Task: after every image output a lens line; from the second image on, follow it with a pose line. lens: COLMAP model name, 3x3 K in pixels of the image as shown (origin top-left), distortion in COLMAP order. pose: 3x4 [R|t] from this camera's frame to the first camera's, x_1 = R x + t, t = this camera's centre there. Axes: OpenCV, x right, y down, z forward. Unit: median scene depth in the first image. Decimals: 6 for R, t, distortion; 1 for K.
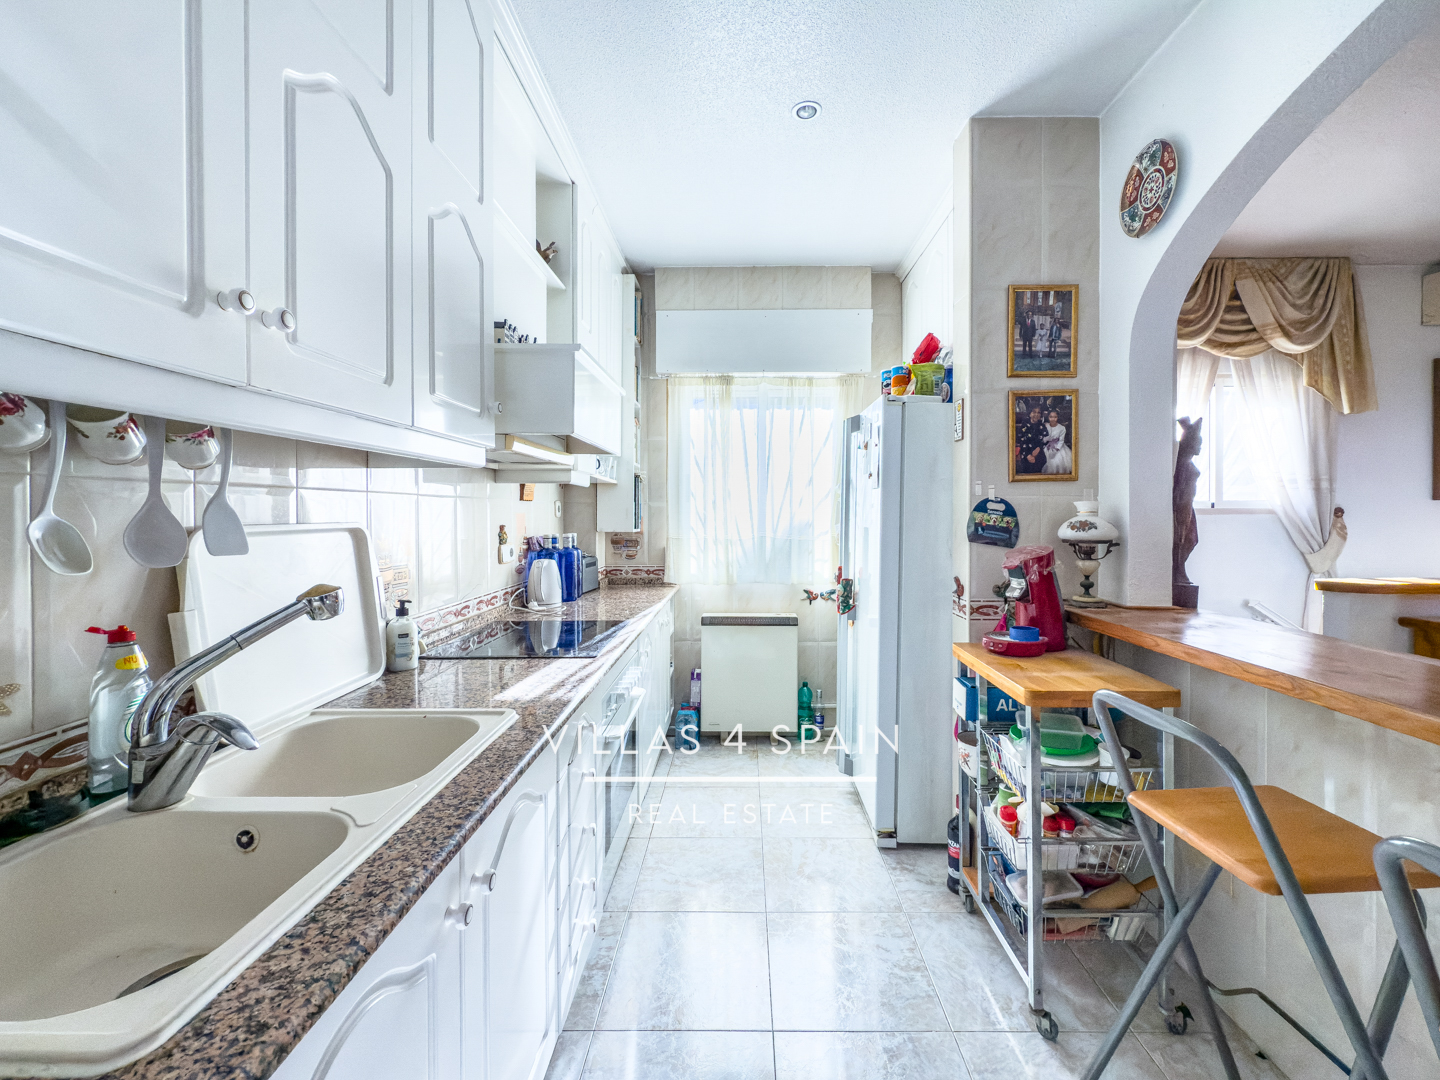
lens RADIAL K [[608.9, 0, 732.6], [0, 608.9, 517.2], [0, 0, 1]] dist [-0.000124, 0.000028]
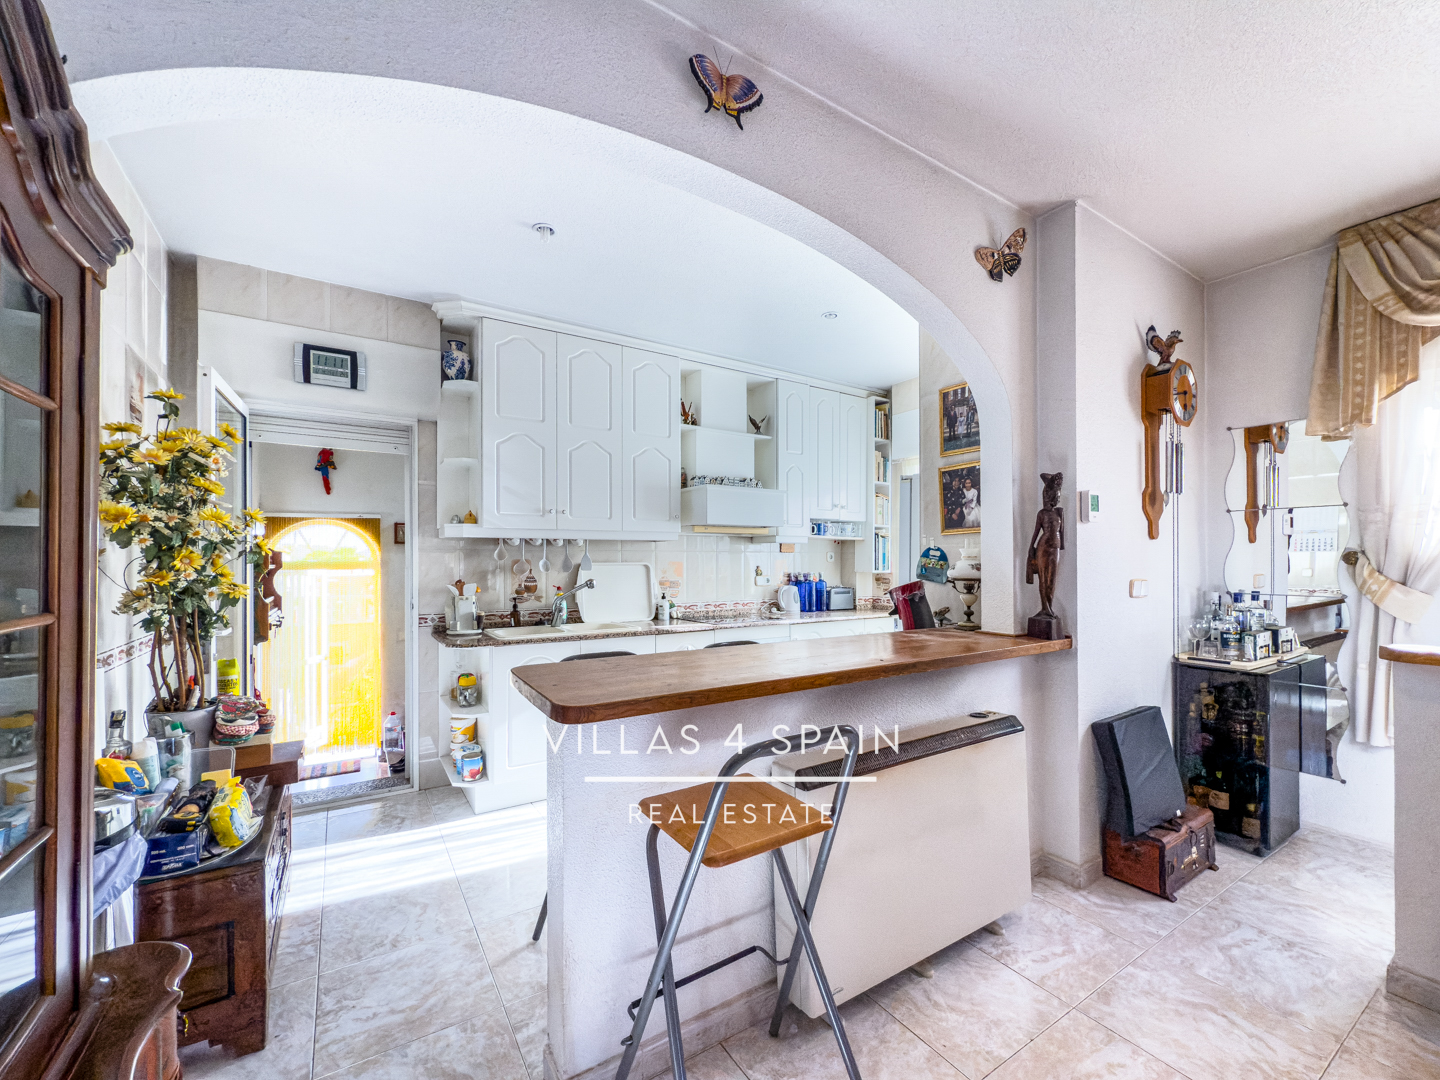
lens RADIAL K [[588.1, 0, 723.2], [0, 588.1, 563.1], [0, 0, 1]] dist [0.007785, 0.000173]
pose [[0.547232, 0.001080, -0.836980, 1.284811], [-0.006300, 0.999976, -0.002829, 0.011435], [0.836957, 0.006821, 0.547226, -0.116477]]
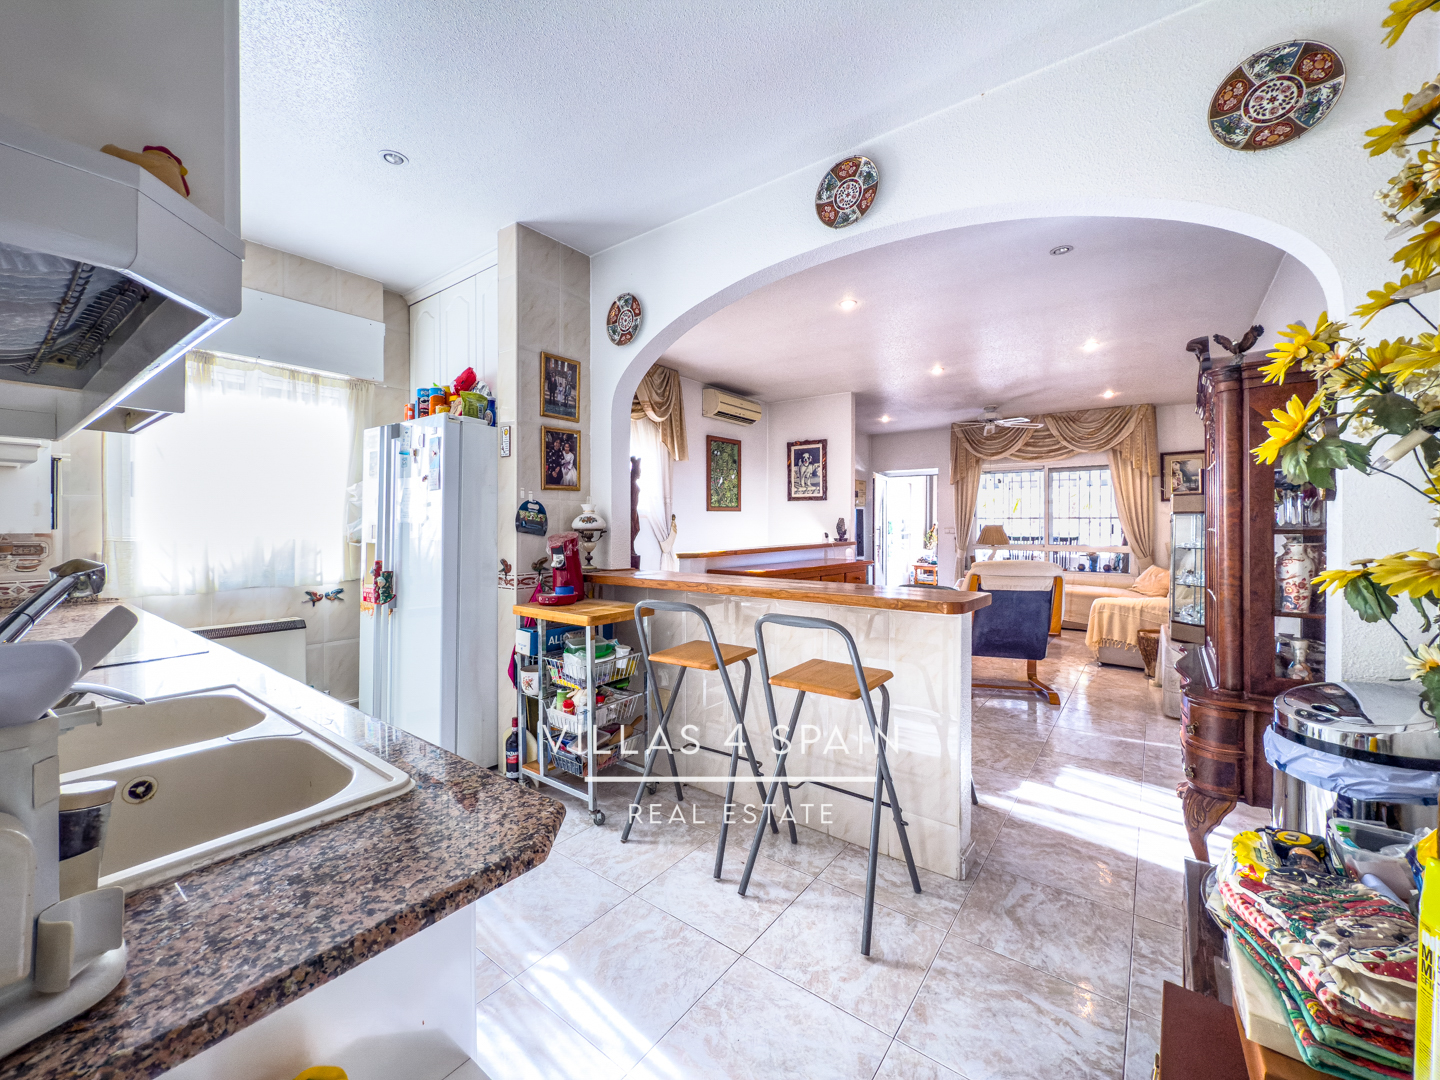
lens RADIAL K [[591.8, 0, 744.5], [0, 591.8, 528.6], [0, 0, 1]] dist [0.000126, 0.000193]
pose [[0.566299, -0.005832, 0.824179, -0.419117], [0.006386, 0.999976, 0.002688, 0.033118], [-0.824175, 0.003741, 0.566323, -0.174235]]
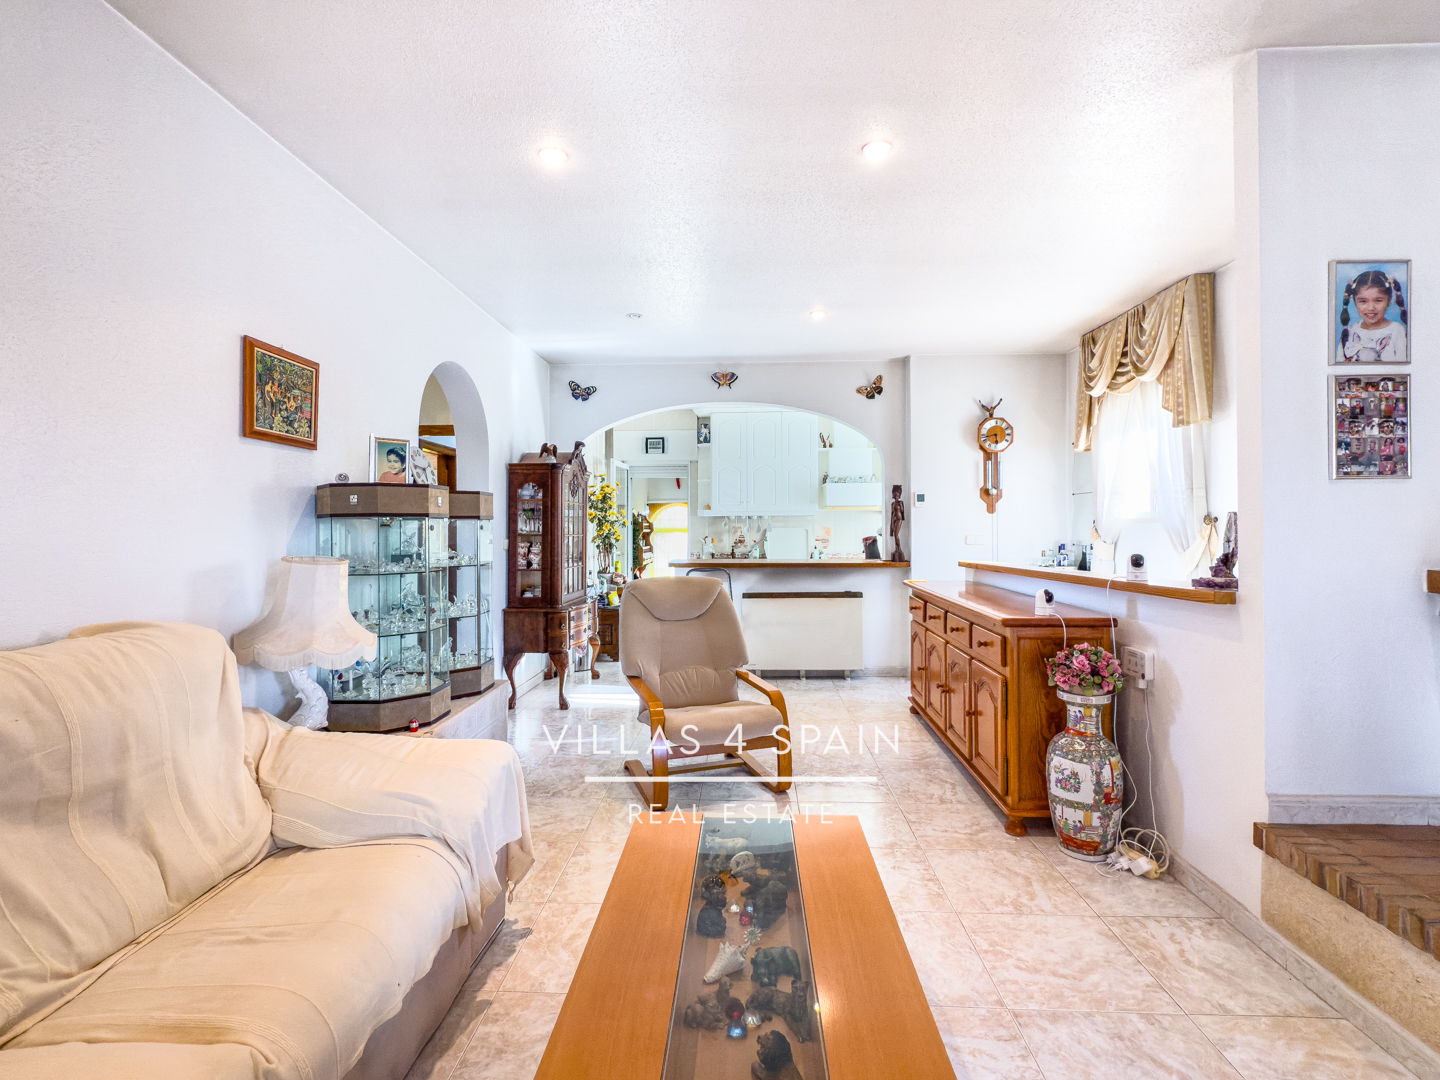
lens RADIAL K [[694.5, 0, 716.9], [0, 694.5, 520.9], [0, 0, 1]] dist [-0.000419, -0.000262]
pose [[-0.044762, -0.015740, -0.998874, 3.491224], [-0.006610, 0.999859, -0.015459, 0.029768], [0.998976, 0.005910, -0.044860, 0.395787]]
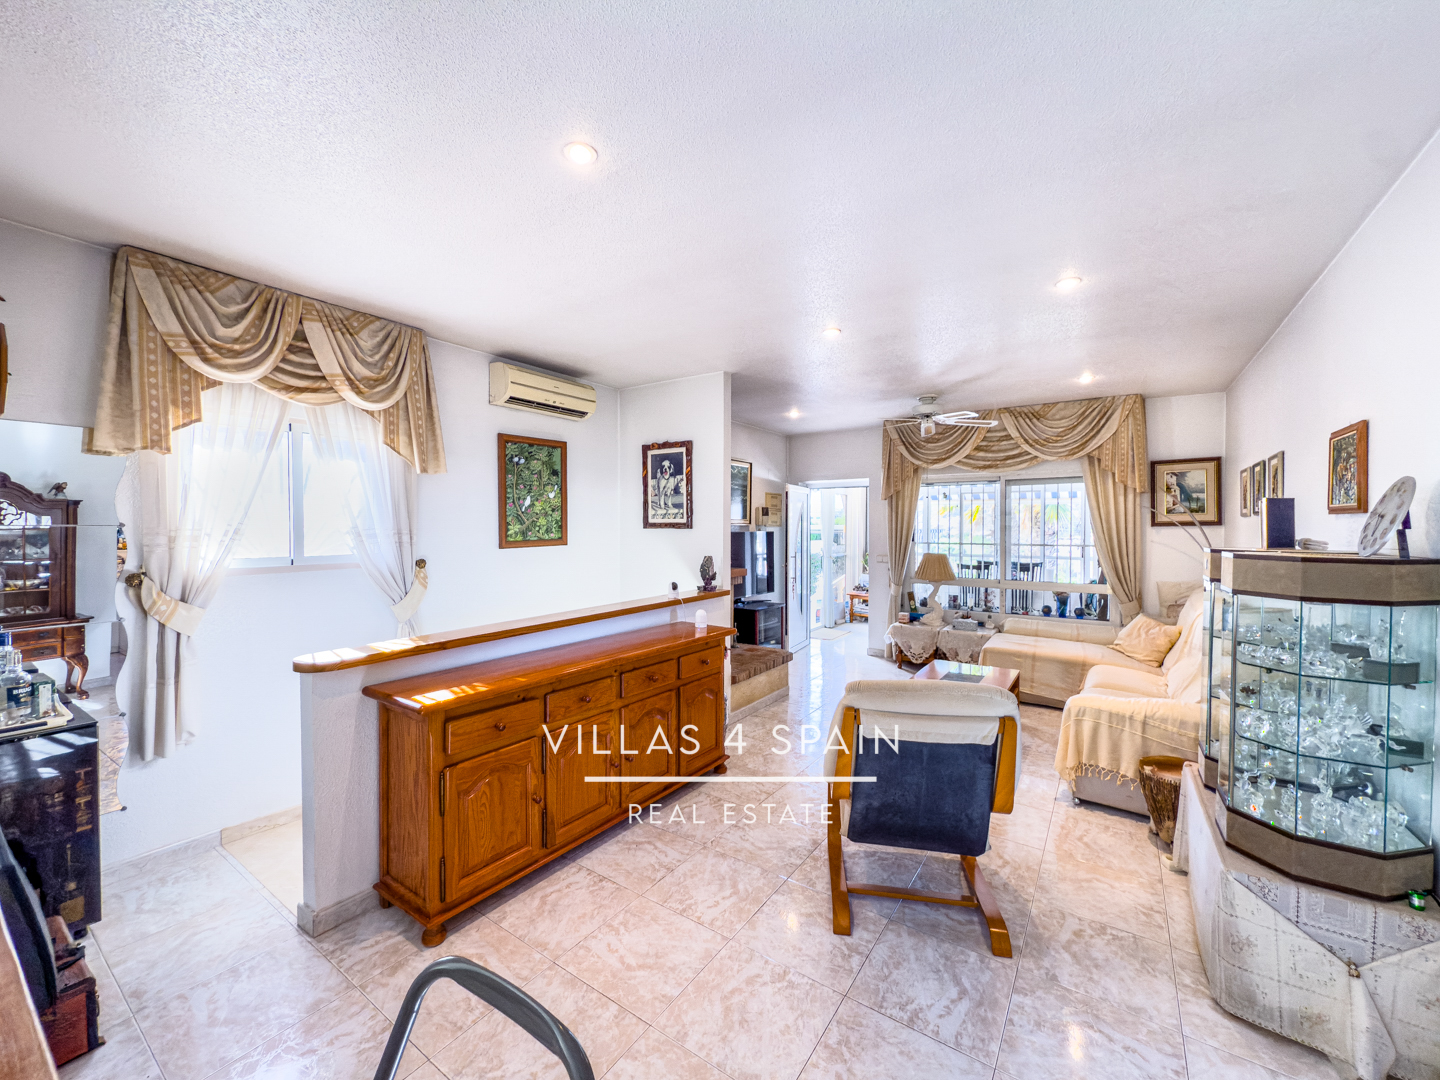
lens RADIAL K [[606.9, 0, 734.4], [0, 606.9, 534.2], [0, 0, 1]] dist [-0.001024, 0.000279]
pose [[0.524474, -0.011317, 0.851351, 0.582351], [0.007674, 0.999934, 0.008565, -0.102048], [-0.851392, 0.002041, 0.524526, -0.059779]]
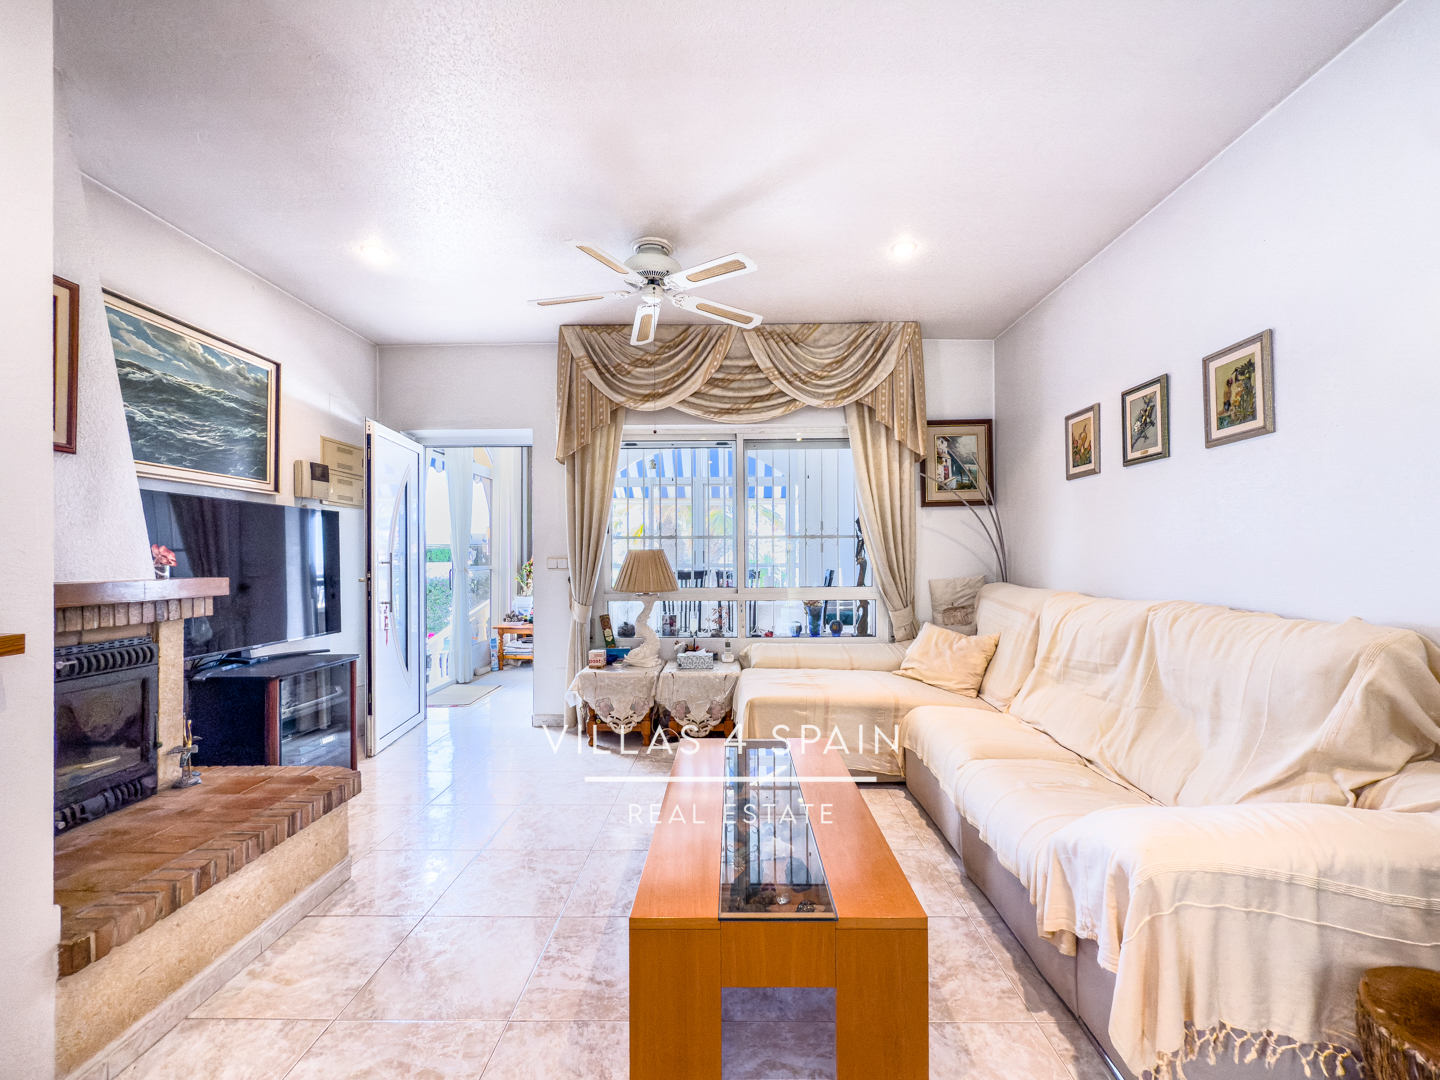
lens RADIAL K [[615.1, 0, 744.3], [0, 615.1, 554.2], [0, 0, 1]] dist [0.000032, 0.000240]
pose [[-0.024904, 0.000305, 0.999690, 1.817454], [0.018313, 0.999832, 0.000151, 0.051344], [-0.999522, 0.018311, -0.024906, 0.436628]]
